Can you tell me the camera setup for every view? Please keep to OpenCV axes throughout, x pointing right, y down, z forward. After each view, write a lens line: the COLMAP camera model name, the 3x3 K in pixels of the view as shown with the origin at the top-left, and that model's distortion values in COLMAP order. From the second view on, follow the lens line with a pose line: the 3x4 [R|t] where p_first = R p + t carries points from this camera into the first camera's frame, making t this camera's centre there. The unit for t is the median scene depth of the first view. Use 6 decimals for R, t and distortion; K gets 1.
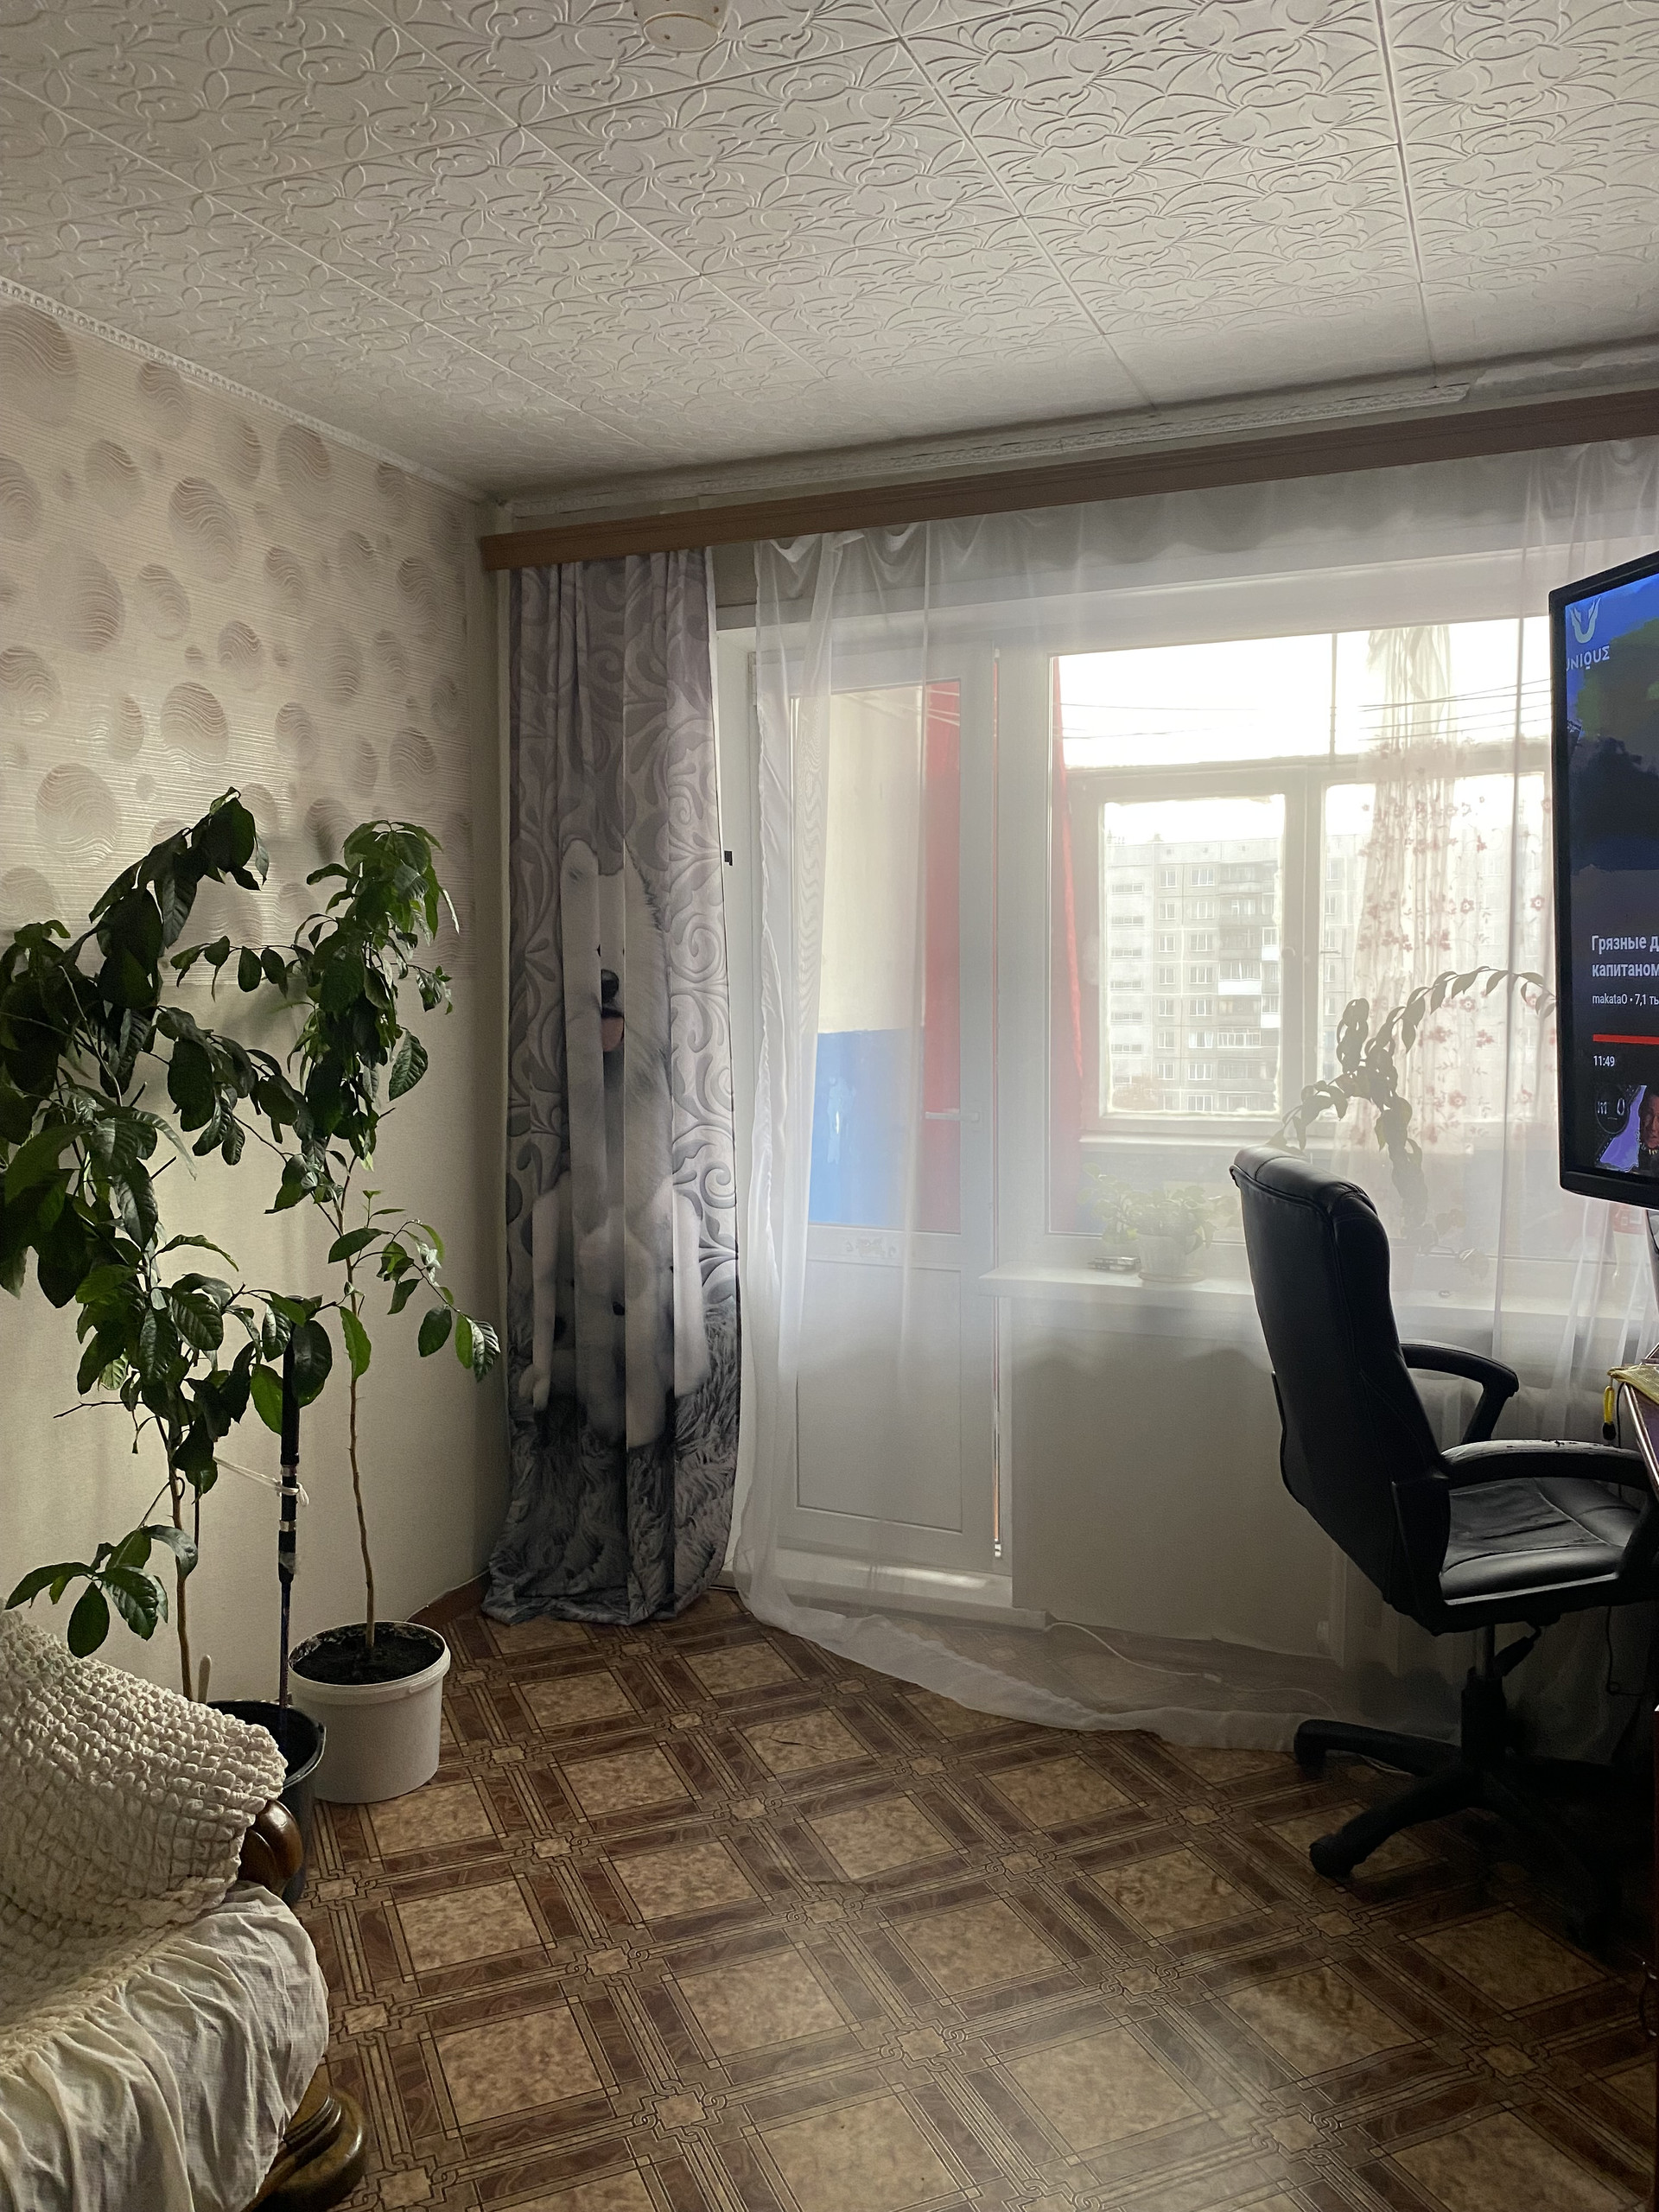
lens RADIAL K [[1707.9, 0, 667.9], [0, 1707.9, 1110.1], [0, 0, 1]] dist [0.086522, -0.140153]
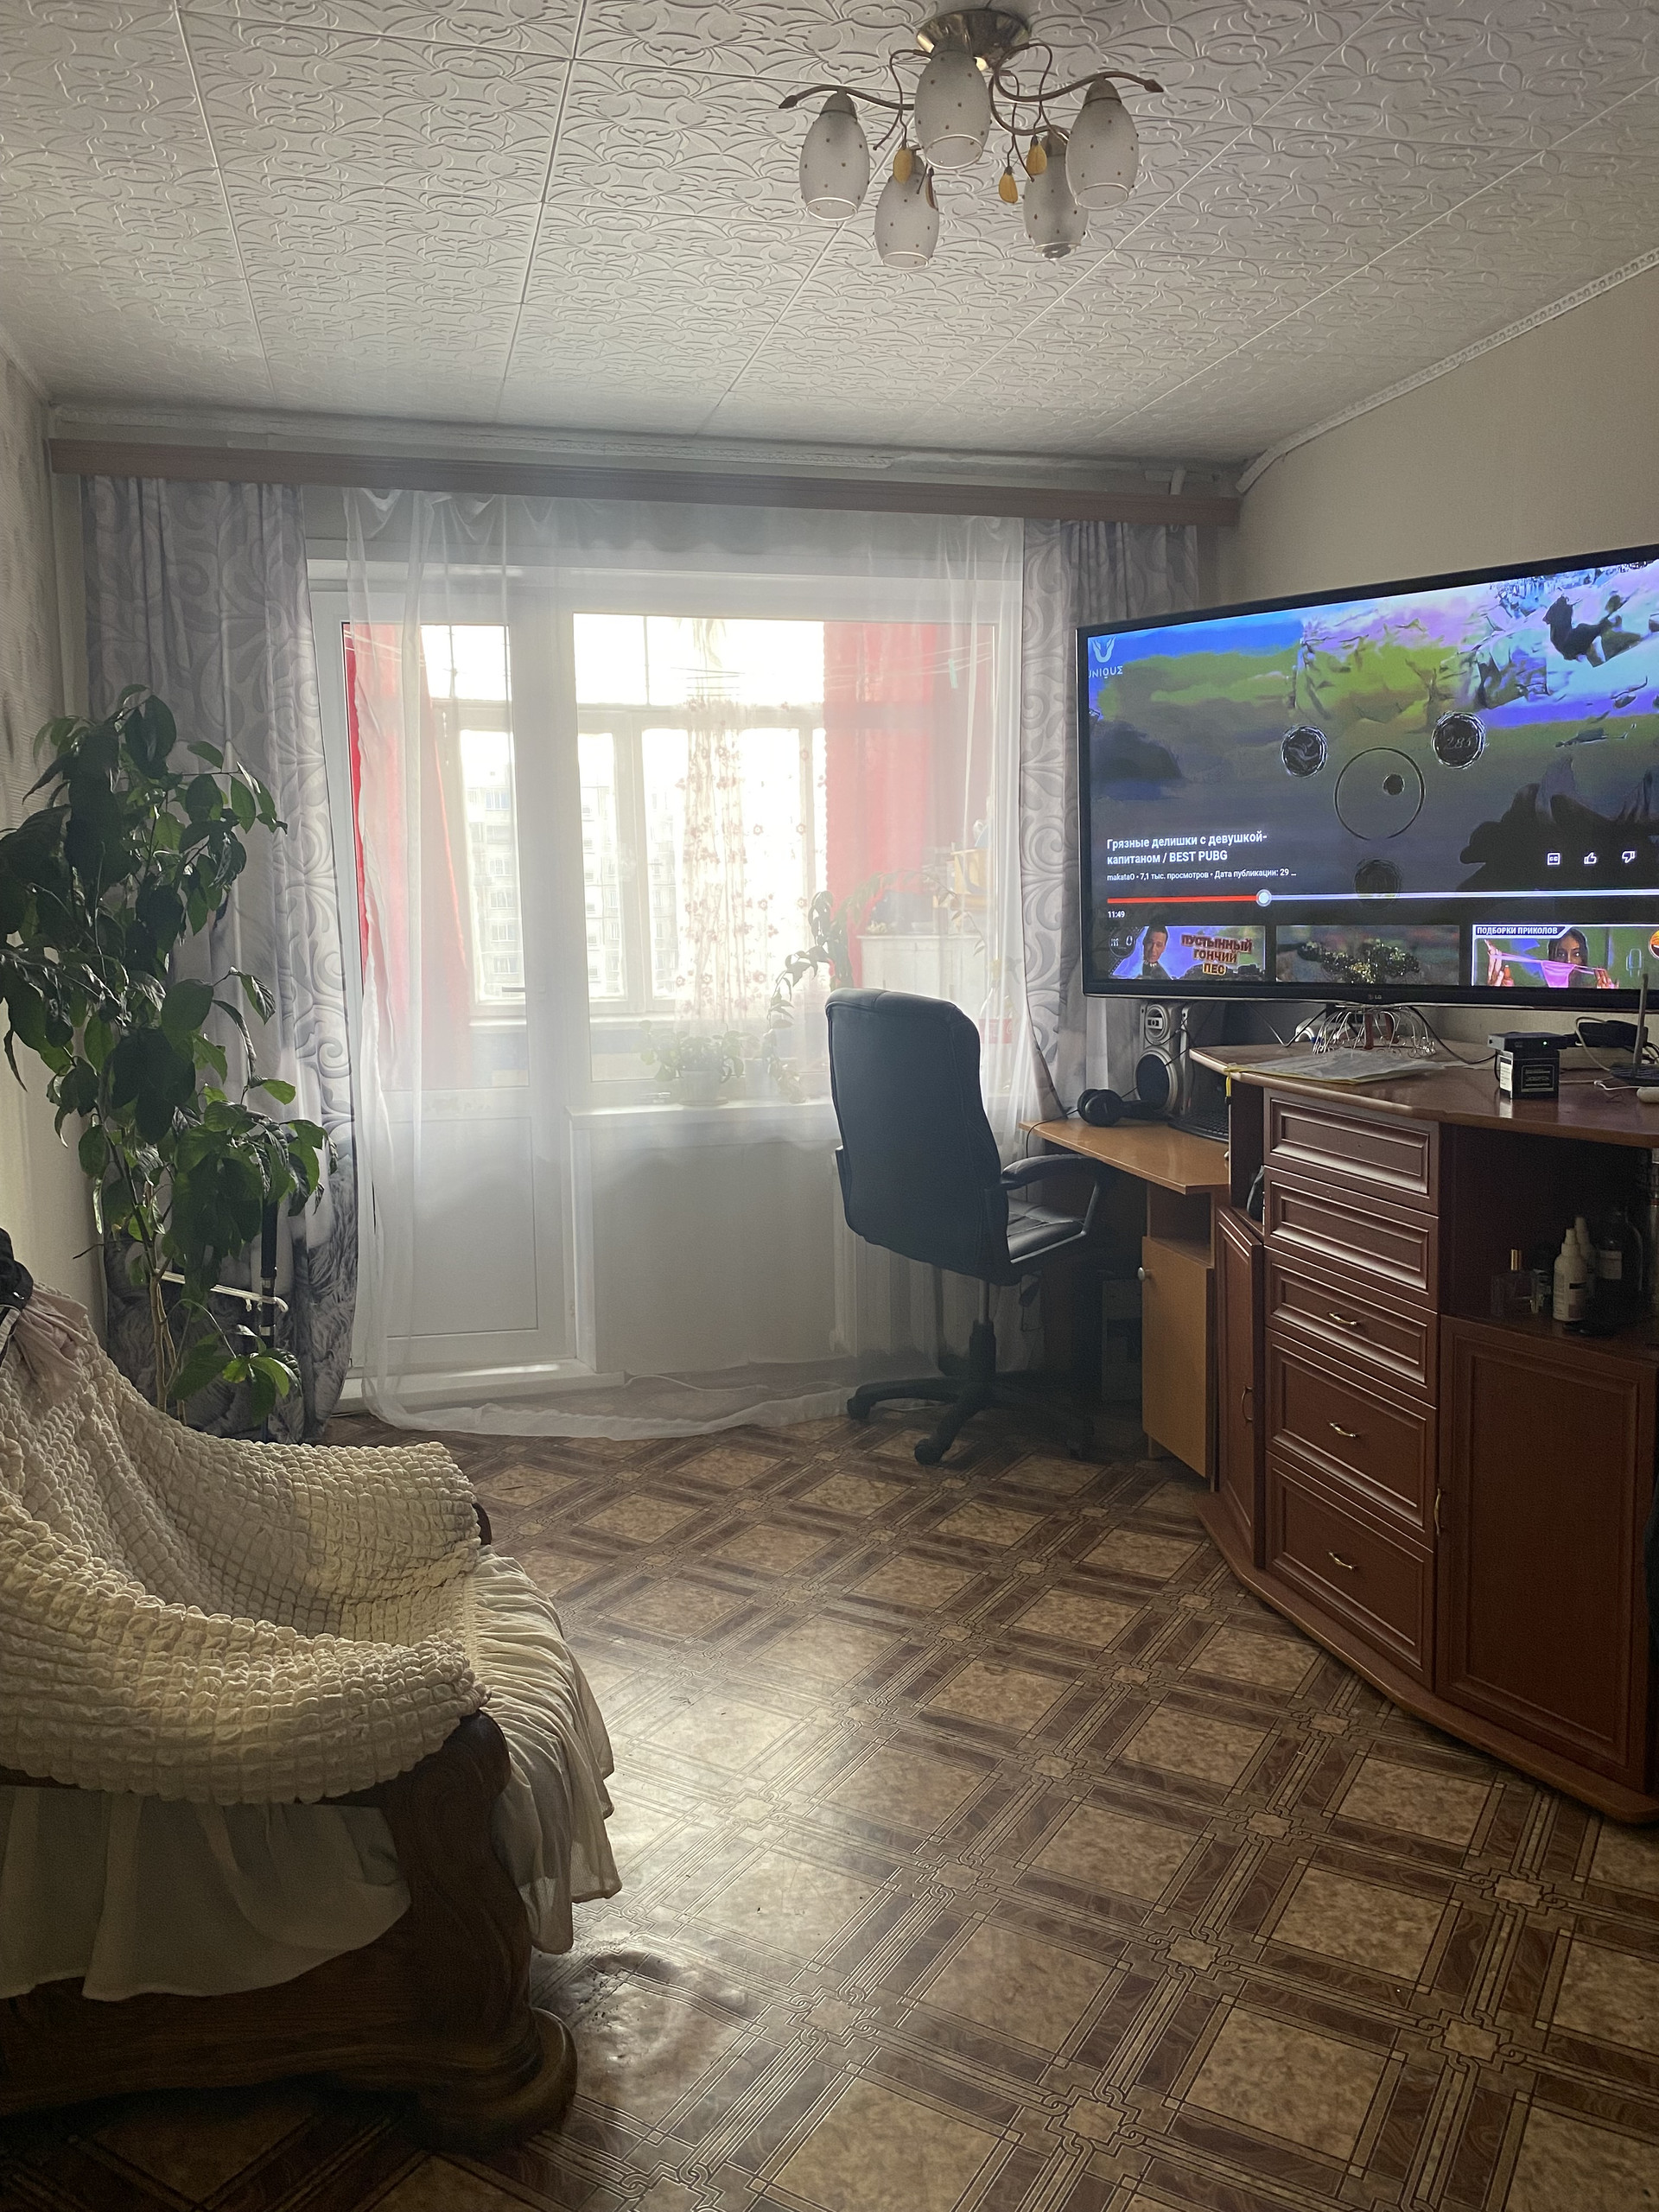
lens RADIAL K [[1659.9, 0, 829.5], [0, 1659.9, 1106.0], [0, 0, 1]] dist [0.061961, -0.213271]
pose [[0.802917, -0.074441, 0.591424, -0.367318], [0.048257, 0.997032, 0.059981, 0.026355], [-0.594134, -0.019620, 0.804127, -0.080351]]
